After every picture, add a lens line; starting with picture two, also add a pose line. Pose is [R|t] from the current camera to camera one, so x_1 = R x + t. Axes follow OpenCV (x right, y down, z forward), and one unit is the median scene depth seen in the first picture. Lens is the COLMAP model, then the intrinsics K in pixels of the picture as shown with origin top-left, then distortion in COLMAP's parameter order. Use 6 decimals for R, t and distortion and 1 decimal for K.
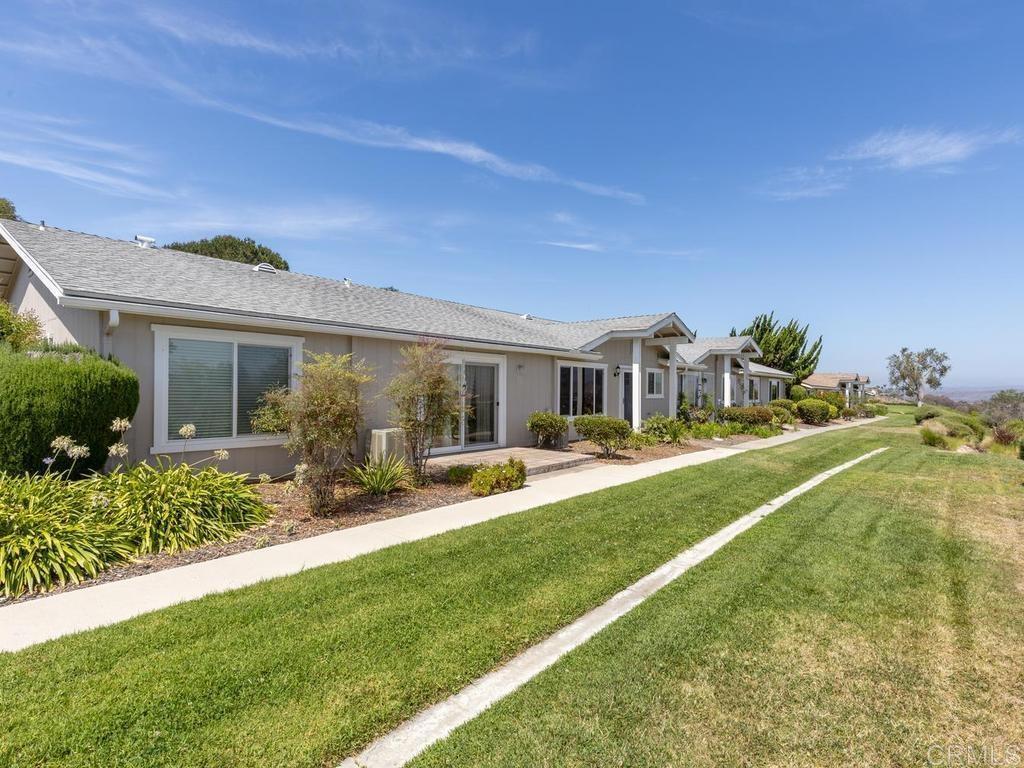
lens RADIAL K [[530.0, 0, 512.0], [0, 530.0, 384.0], [0, 0, 1]] dist [0.021227, 0.000421]
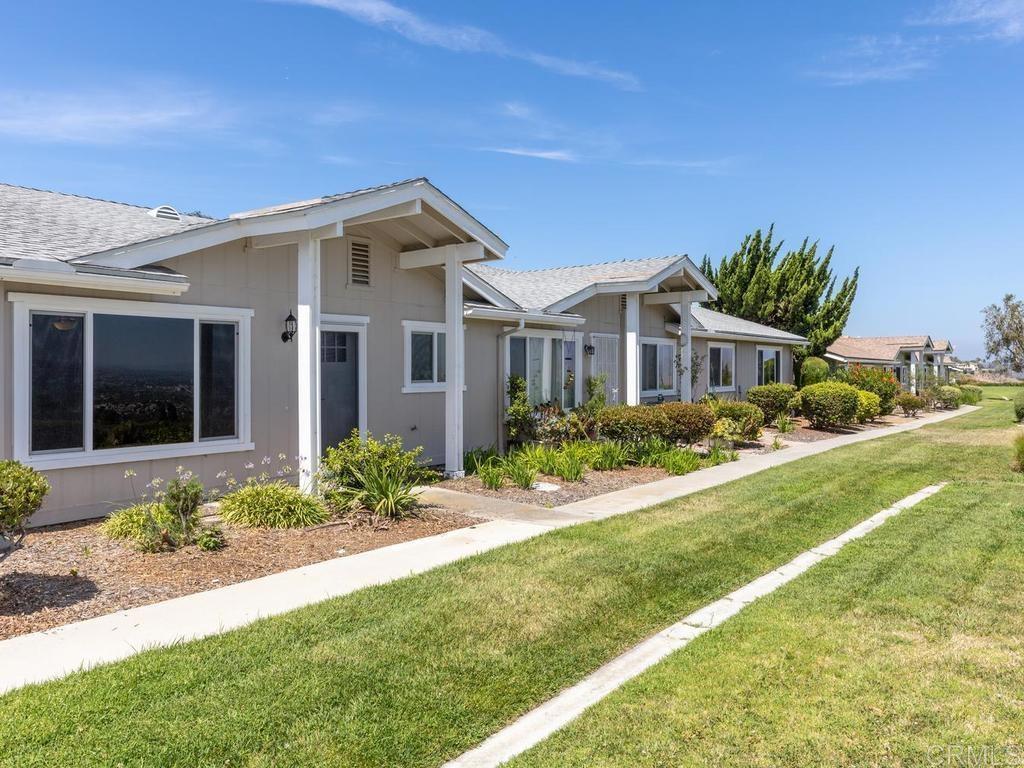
lens RADIAL K [[795.0, 0, 512.0], [0, 795.0, 384.0], [0, 0, 1]] dist [0.009869, -0.001377]
pose [[0.997529, -0.024857, 0.065714, 0.170150], [0.023451, 0.999481, 0.022089, 0.004770], [-0.066229, -0.020493, 0.997594, 0.201301]]
